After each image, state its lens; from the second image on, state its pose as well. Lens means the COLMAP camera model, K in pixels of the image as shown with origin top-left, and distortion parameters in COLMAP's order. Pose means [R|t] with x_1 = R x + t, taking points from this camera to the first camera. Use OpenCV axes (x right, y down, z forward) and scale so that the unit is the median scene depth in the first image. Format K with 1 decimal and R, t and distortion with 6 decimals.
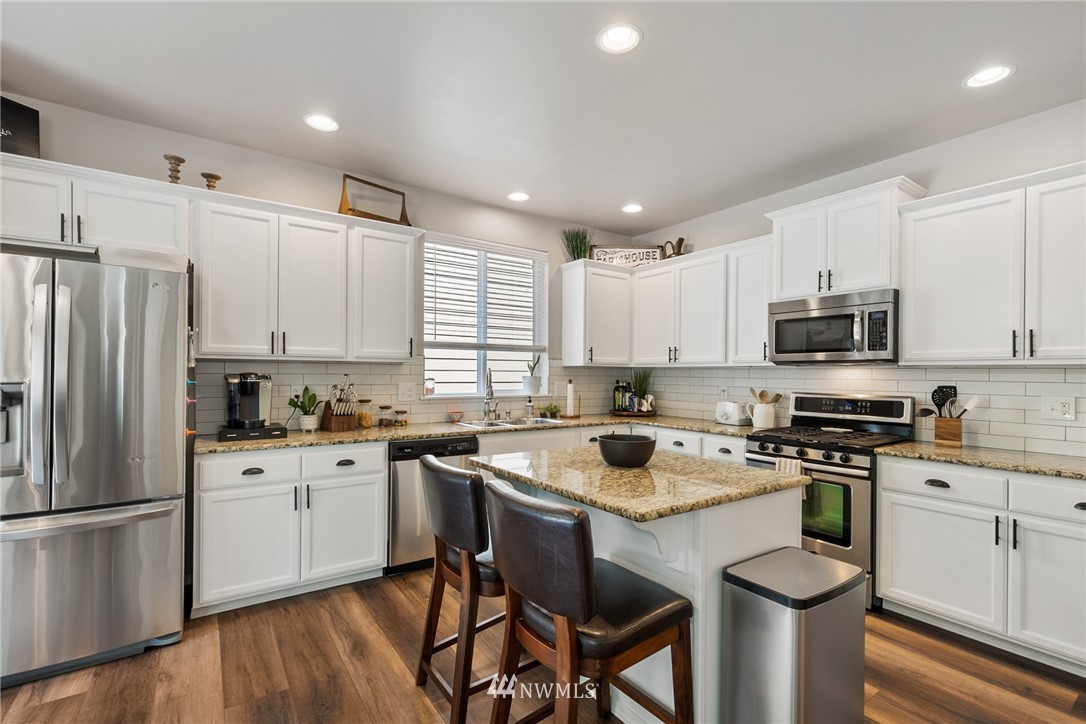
lens RADIAL K [[492.3, 0, 542.5], [0, 492.3, 369.8], [0, 0, 1]] dist [0.014969, -0.000106]
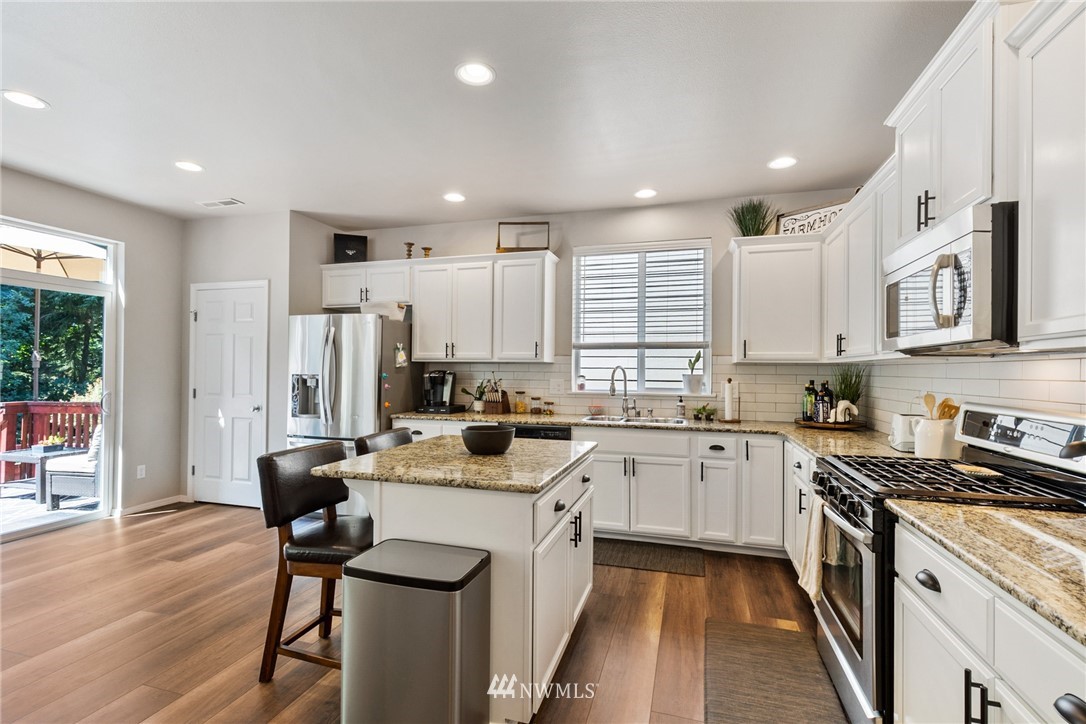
lens RADIAL K [[489.2, 0, 543.8], [0, 489.2, 359.3], [0, 0, 1]] dist [0.009079, -0.000168]
pose [[0.622090, -0.021048, -0.782663, 0.595768], [0.002664, 0.999690, -0.024767, 0.007426], [0.782941, 0.013323, 0.621953, 0.230114]]
